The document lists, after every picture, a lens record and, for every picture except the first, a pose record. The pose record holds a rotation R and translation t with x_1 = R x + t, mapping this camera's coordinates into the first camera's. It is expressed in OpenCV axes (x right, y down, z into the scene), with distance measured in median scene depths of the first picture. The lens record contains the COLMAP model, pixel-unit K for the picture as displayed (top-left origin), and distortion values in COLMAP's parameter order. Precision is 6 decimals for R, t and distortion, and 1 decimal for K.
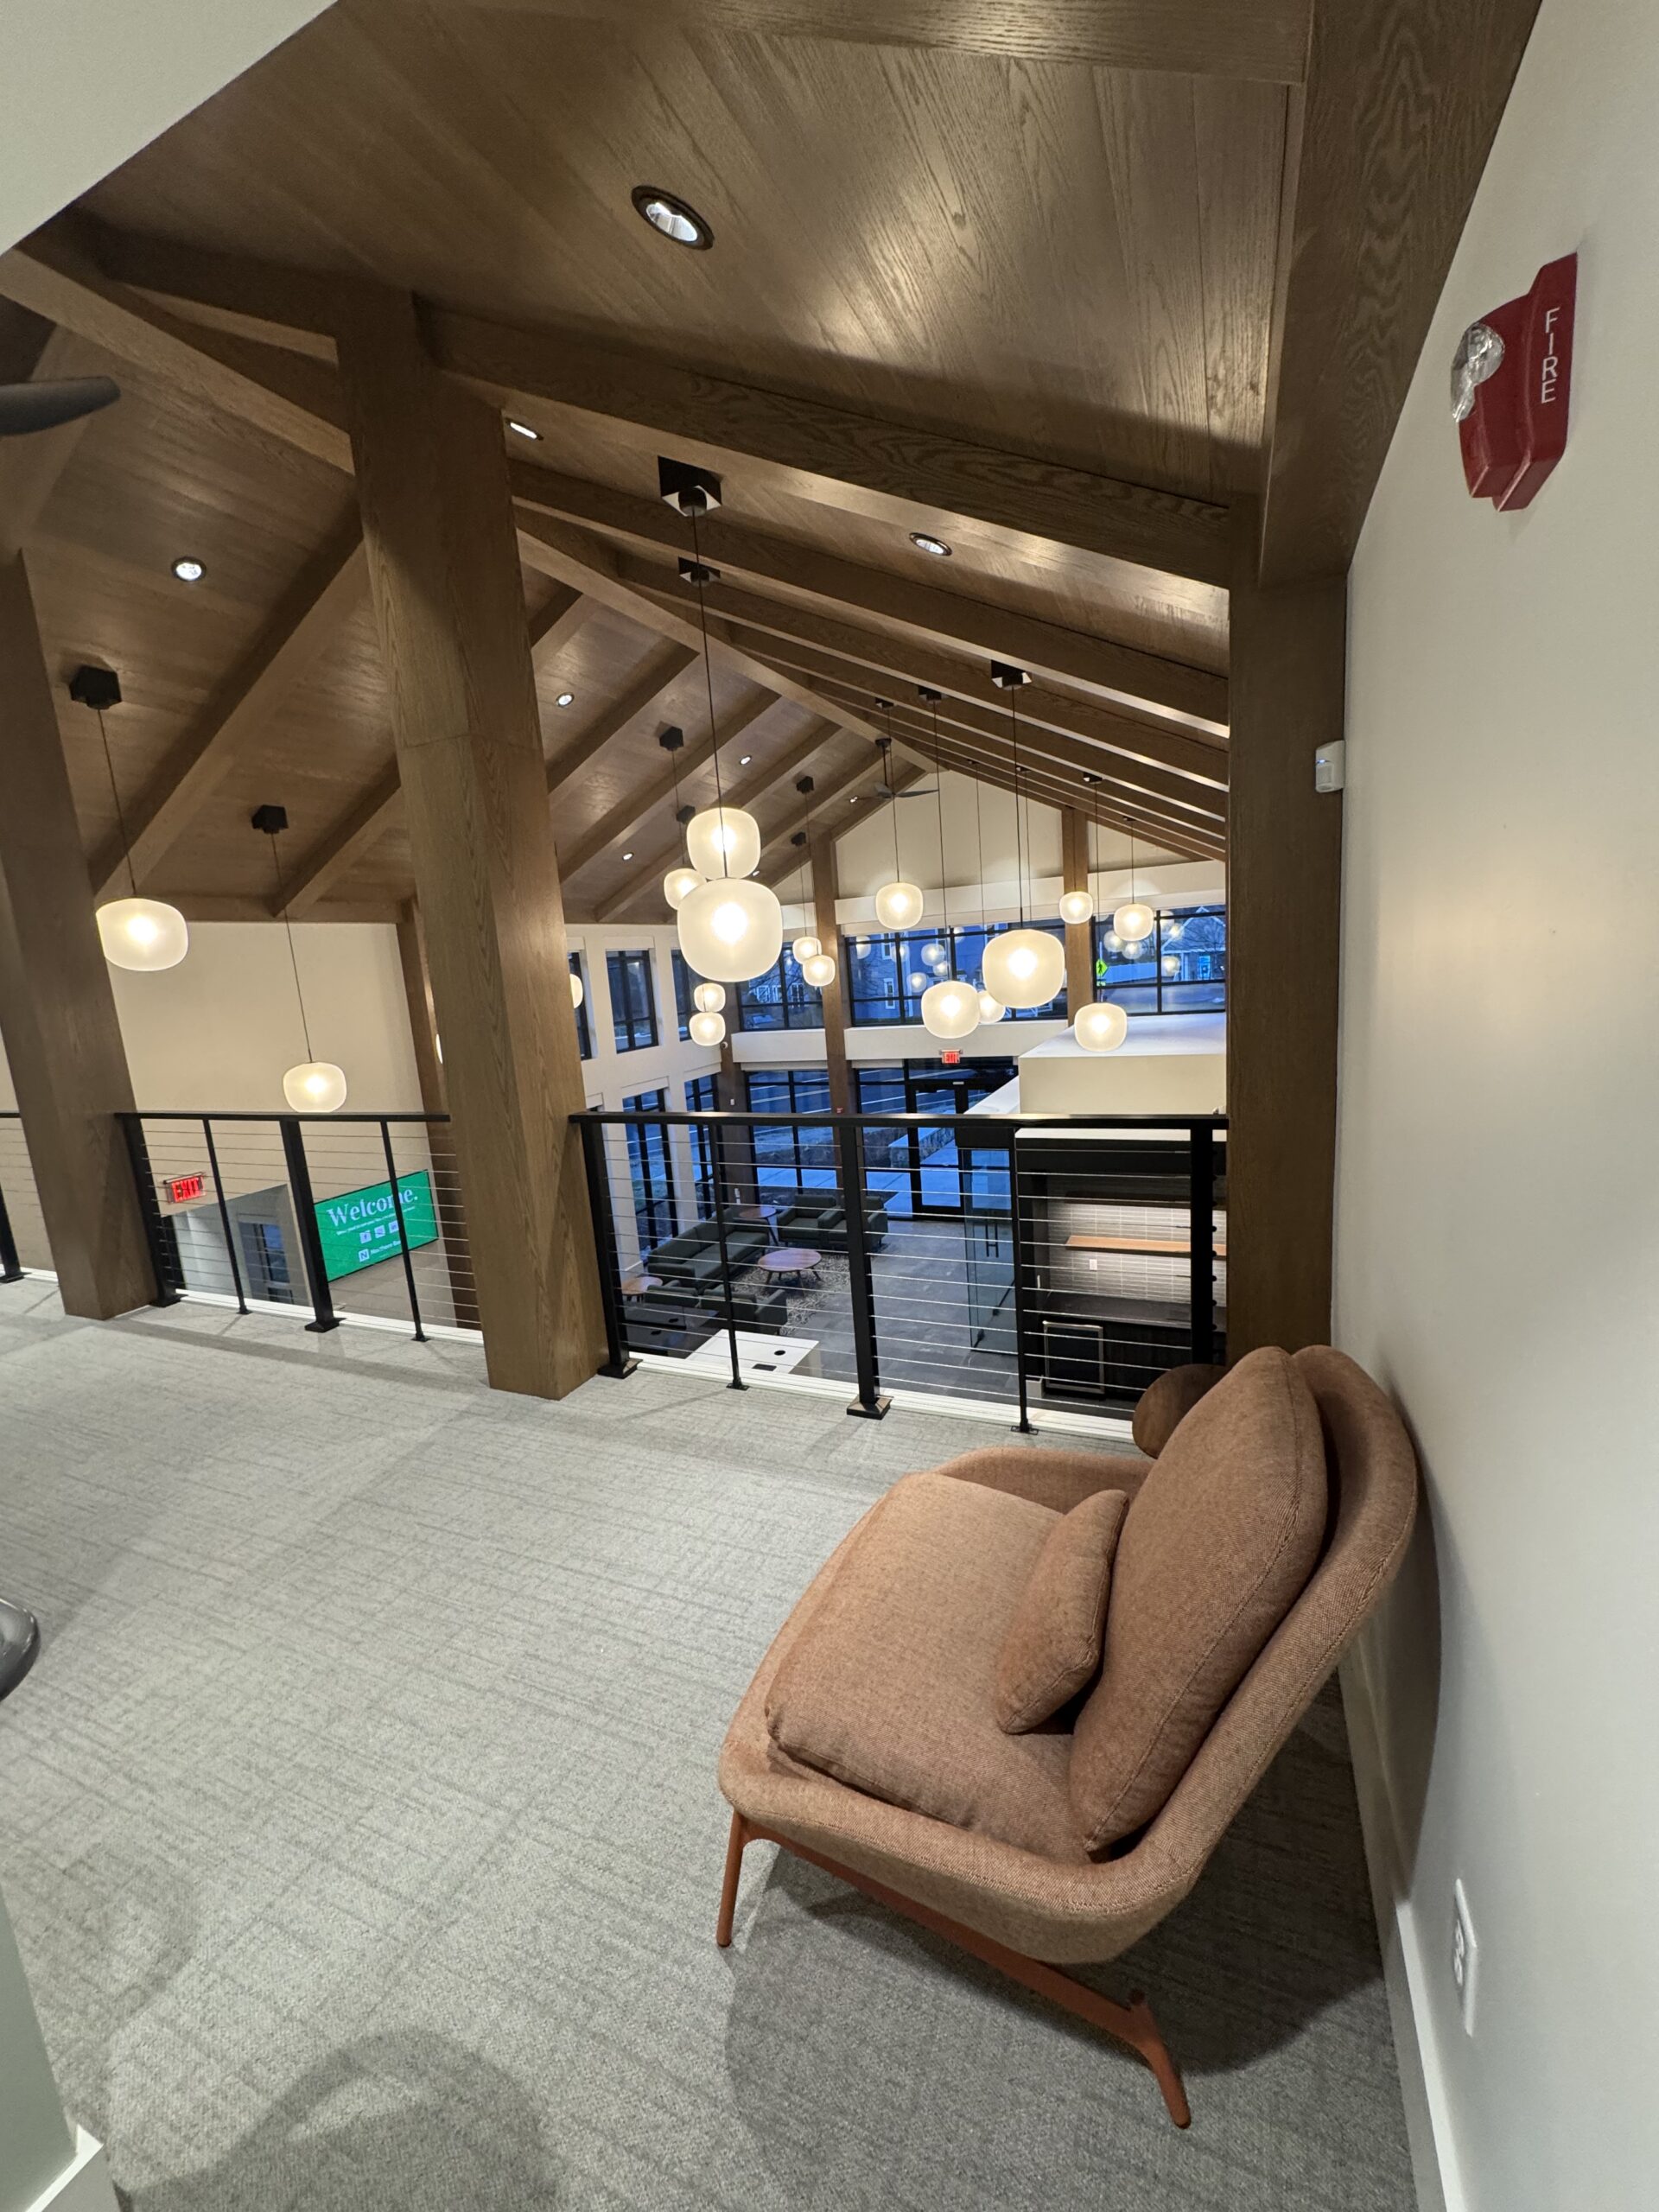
lens RADIAL K [[887.3, 0, 829.5], [0, 887.3, 1106.0], [0, 0, 1]] dist [0.002083, -0.000015]
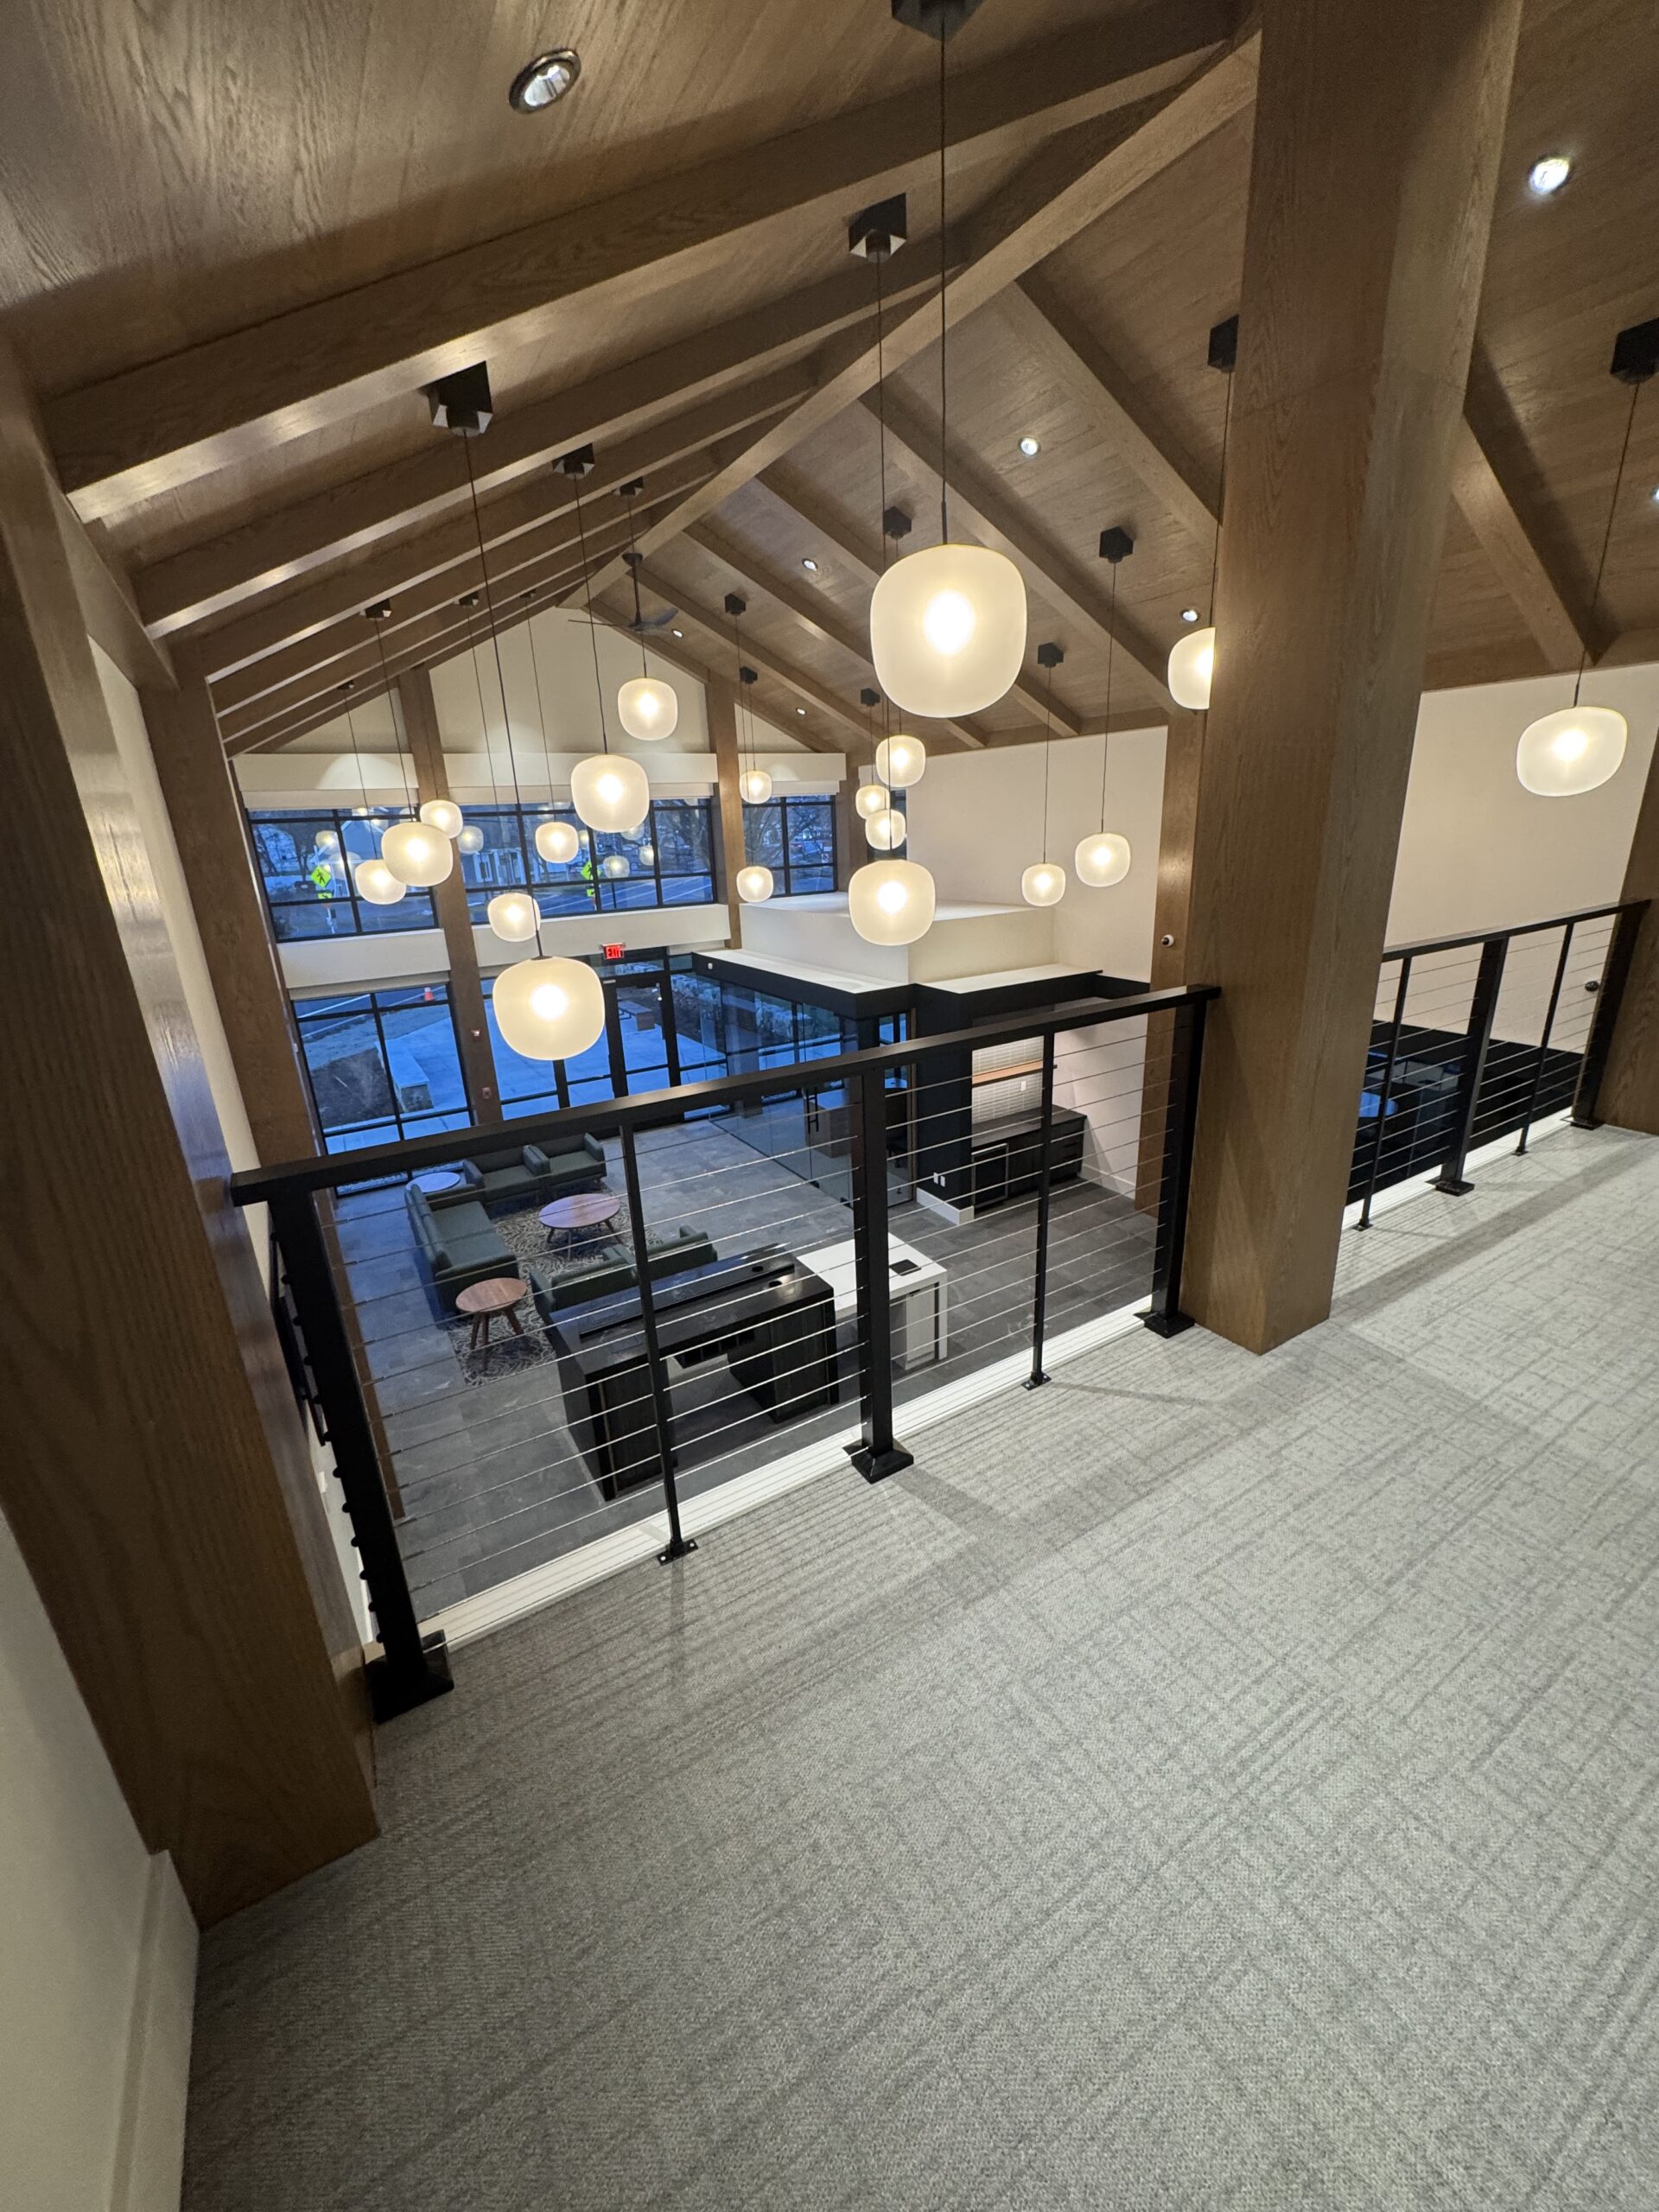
lens RADIAL K [[887.3, 0, 829.5], [0, 887.3, 1106.0], [0, 0, 1]] dist [0.002083, -0.000015]
pose [[0.555445, -0.204975, 0.805895, -0.533152], [0.134219, 0.978535, 0.156378, -0.014231], [-0.820650, 0.021307, 0.571034, 0.340190]]
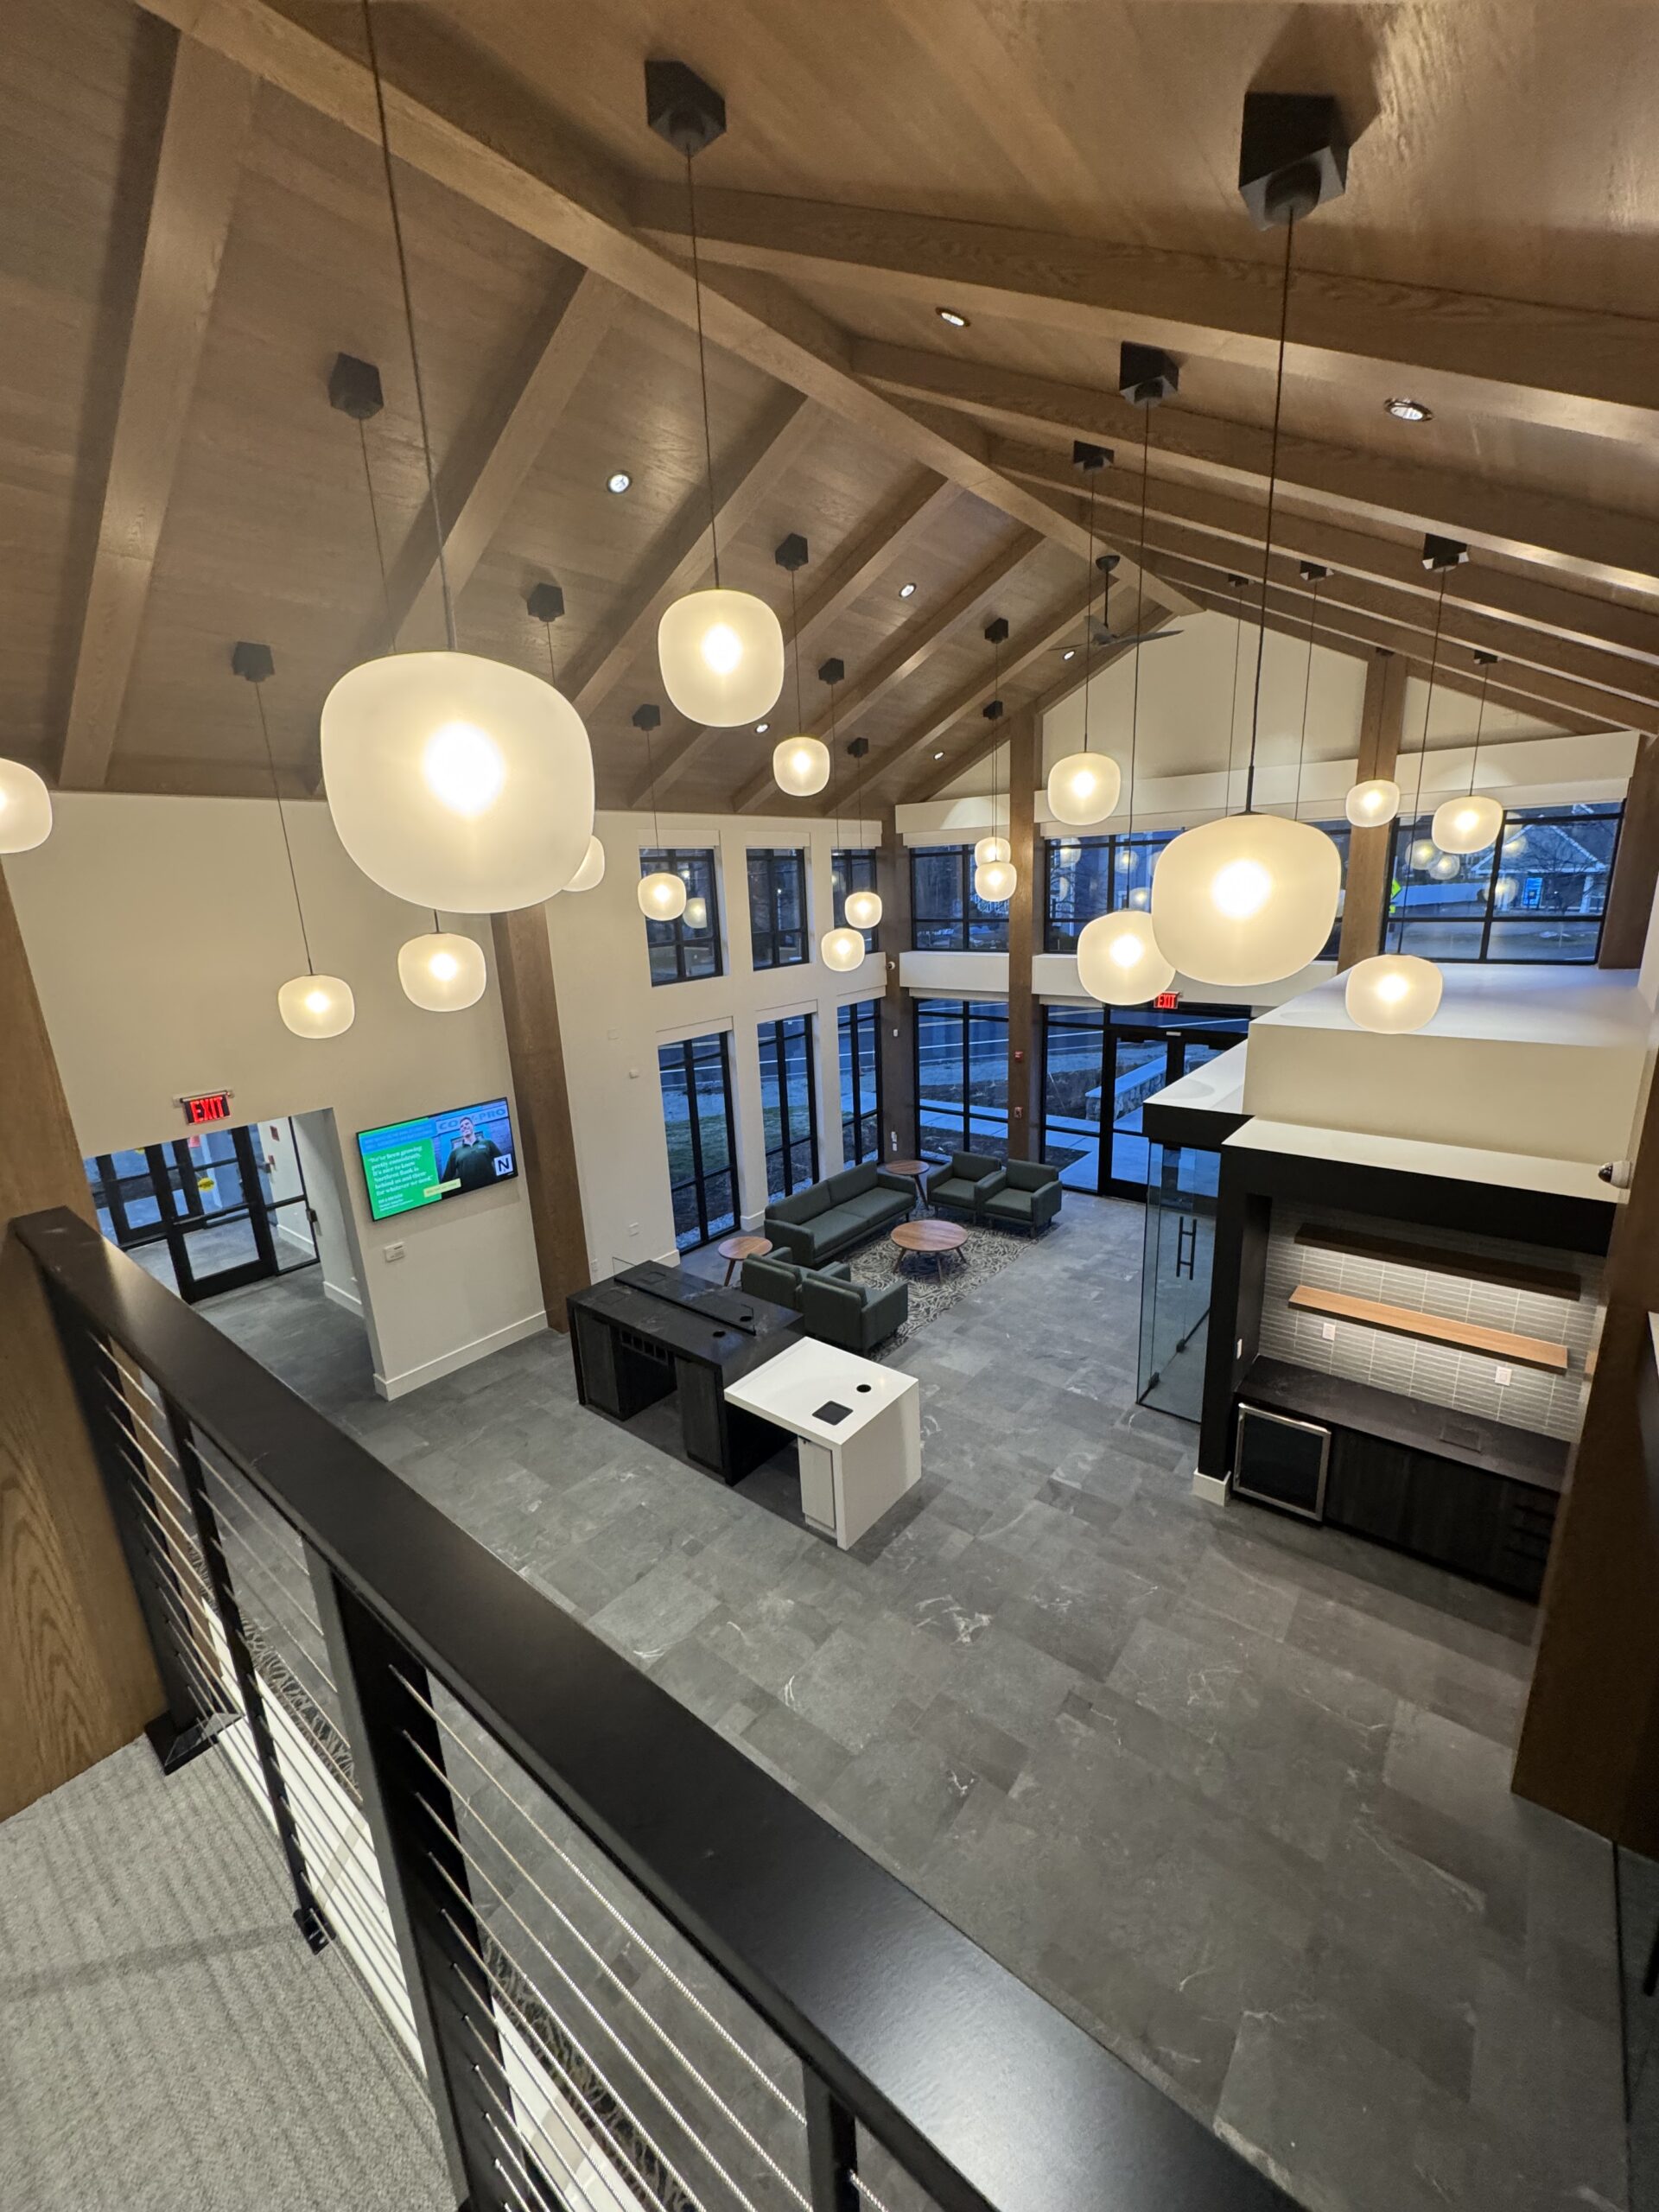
lens RADIAL K [[887.3, 0, 829.5], [0, 887.3, 1106.0], [0, 0, 1]] dist [0.002083, -0.000015]
pose [[0.966662, 0.097087, -0.236936, 0.047579], [-0.072041, 0.991072, 0.112185, -0.031182], [0.245712, -0.091376, 0.965026, 0.176874]]
